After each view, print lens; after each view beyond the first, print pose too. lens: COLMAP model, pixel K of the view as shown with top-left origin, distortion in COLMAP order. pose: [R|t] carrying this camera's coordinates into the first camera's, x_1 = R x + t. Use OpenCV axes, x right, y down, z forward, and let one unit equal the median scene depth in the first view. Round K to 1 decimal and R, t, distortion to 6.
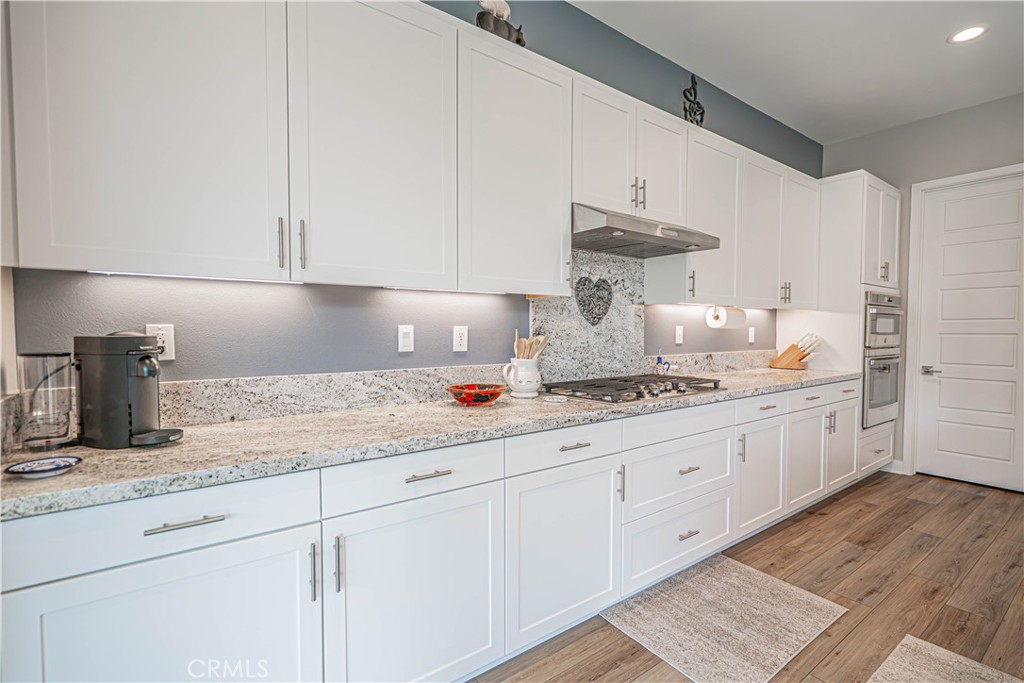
lens RADIAL K [[465.3, 0, 505.3], [0, 465.3, 349.1], [0, 0, 1]] dist [-0.000994, -0.001213]
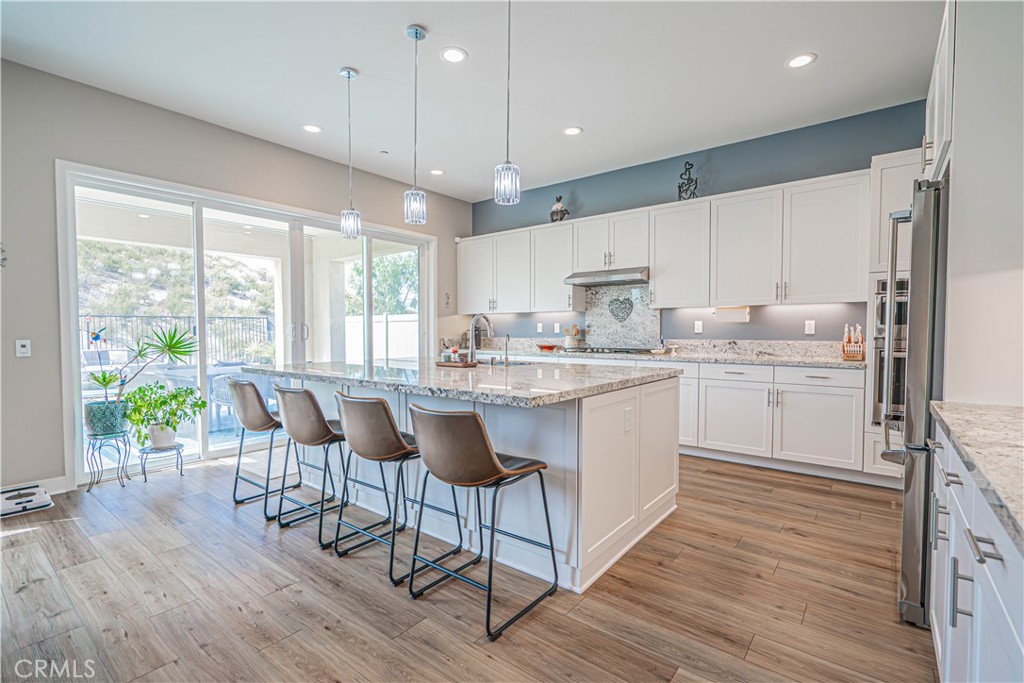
lens RADIAL K [[465.3, 0, 514.0], [0, 465.3, 344.7], [0, 0, 1]] dist [-0.000994, -0.001213]
pose [[0.279239, 0.030887, -0.959725, 2.109913], [-0.035450, 0.999133, 0.021841, 0.019859], [0.959567, 0.027923, 0.280092, 0.008298]]
